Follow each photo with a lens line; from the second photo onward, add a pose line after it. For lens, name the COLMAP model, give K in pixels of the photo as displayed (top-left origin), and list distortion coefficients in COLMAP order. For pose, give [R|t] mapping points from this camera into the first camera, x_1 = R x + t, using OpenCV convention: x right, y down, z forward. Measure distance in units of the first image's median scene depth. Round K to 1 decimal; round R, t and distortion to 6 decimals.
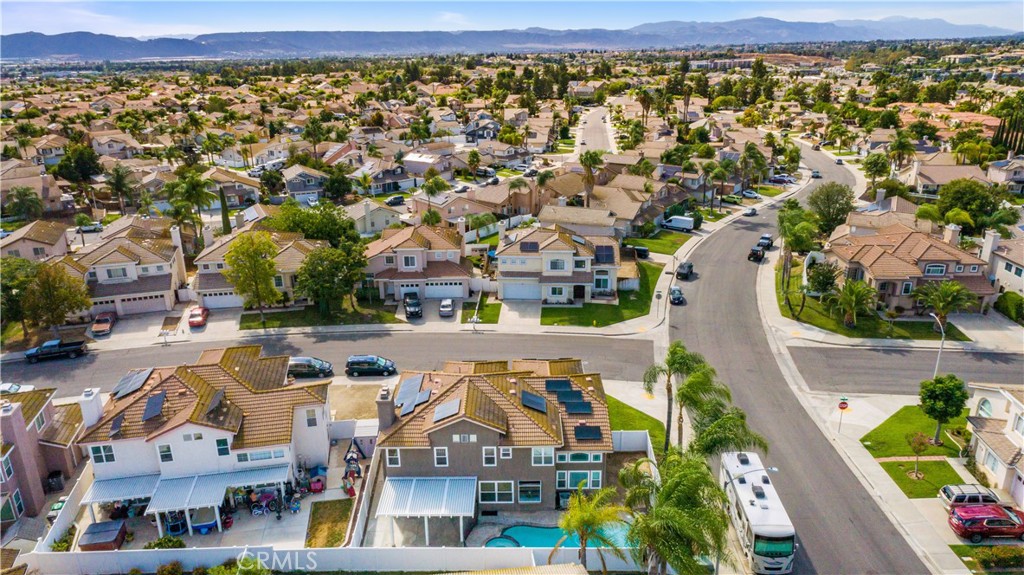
lens RADIAL K [[702.2, 0, 515.4], [0, 702.2, 284.6], [0, 0, 1]] dist [-0.002703, 0.008298]
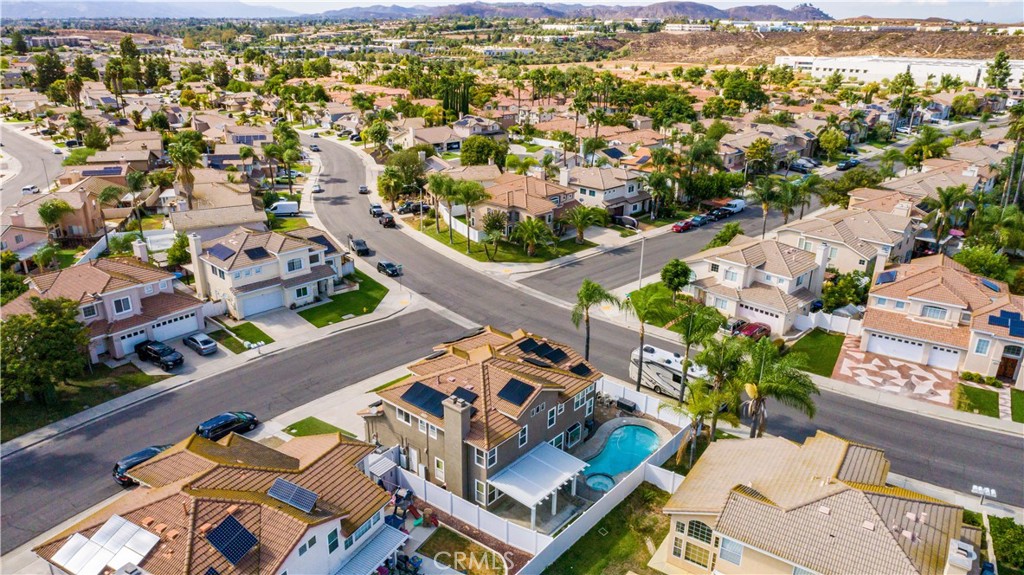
lens RADIAL K [[702.2, 0, 517.2], [0, 702.2, 289.7], [0, 0, 1]] dist [-0.002703, 0.008298]
pose [[0.632567, -0.255538, 0.731136, -0.437170], [0.229197, 0.963484, 0.138449, -0.056857], [-0.739816, 0.079996, 0.668036, 0.163055]]
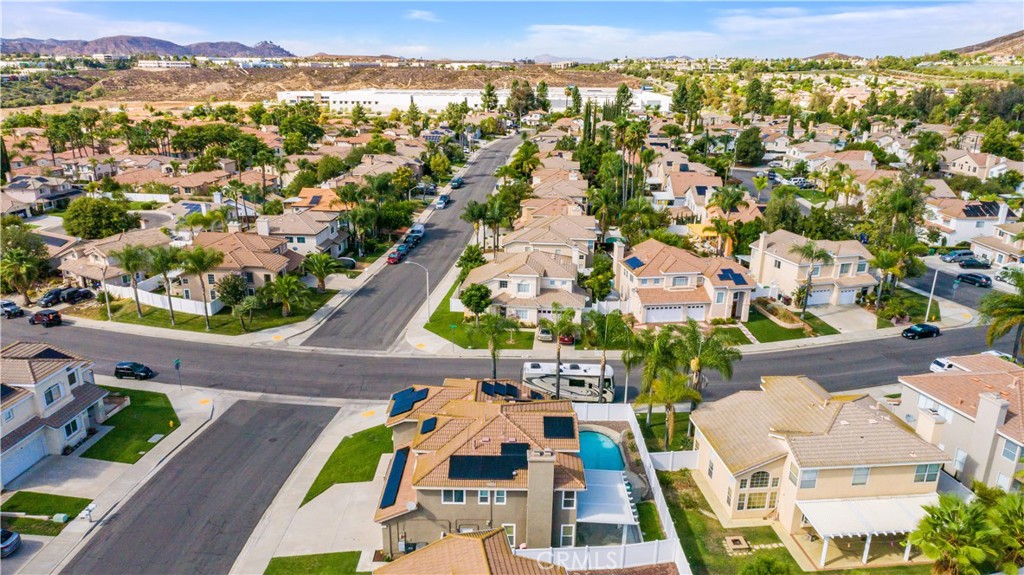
lens RADIAL K [[702.2, 0, 517.1], [0, 702.2, 286.1], [0, 0, 1]] dist [-0.002703, 0.008298]
pose [[-0.014192, -0.287352, 0.957720, -0.551785], [0.311789, 0.908789, 0.277291, -0.167447], [-0.950045, 0.302542, 0.076696, 0.493322]]
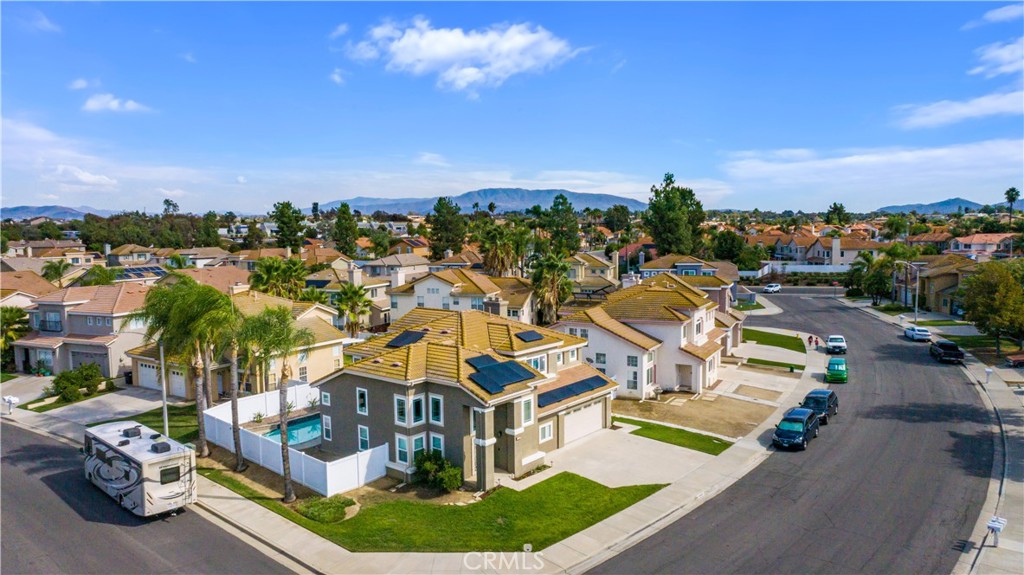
lens RADIAL K [[702.2, 0, 512.7], [0, 702.2, 284.1], [0, 0, 1]] dist [-0.002703, 0.008298]
pose [[-0.631788, 0.087834, -0.770149, 0.351746], [-0.231625, 0.926772, 0.295709, -0.109504], [0.739725, 0.365211, -0.565179, 0.898974]]
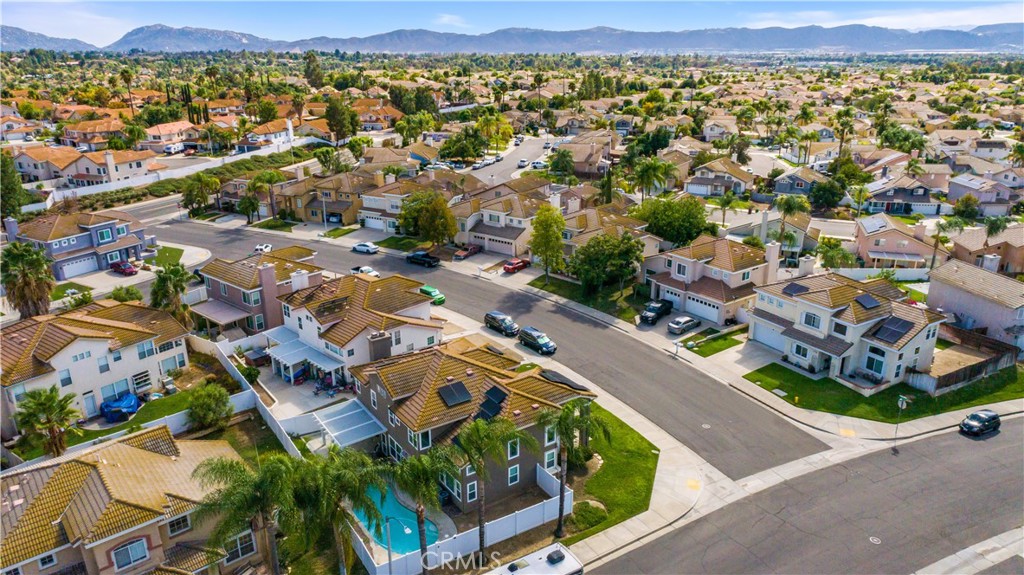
lens RADIAL K [[702.2, 0, 514.9], [0, 702.2, 290.7], [0, 0, 1]] dist [-0.002703, 0.008298]
pose [[0.566870, 0.280806, -0.774471, 0.474579], [-0.266732, 0.952034, 0.149954, -0.089305], [0.779431, 0.121572, 0.614580, 0.235154]]
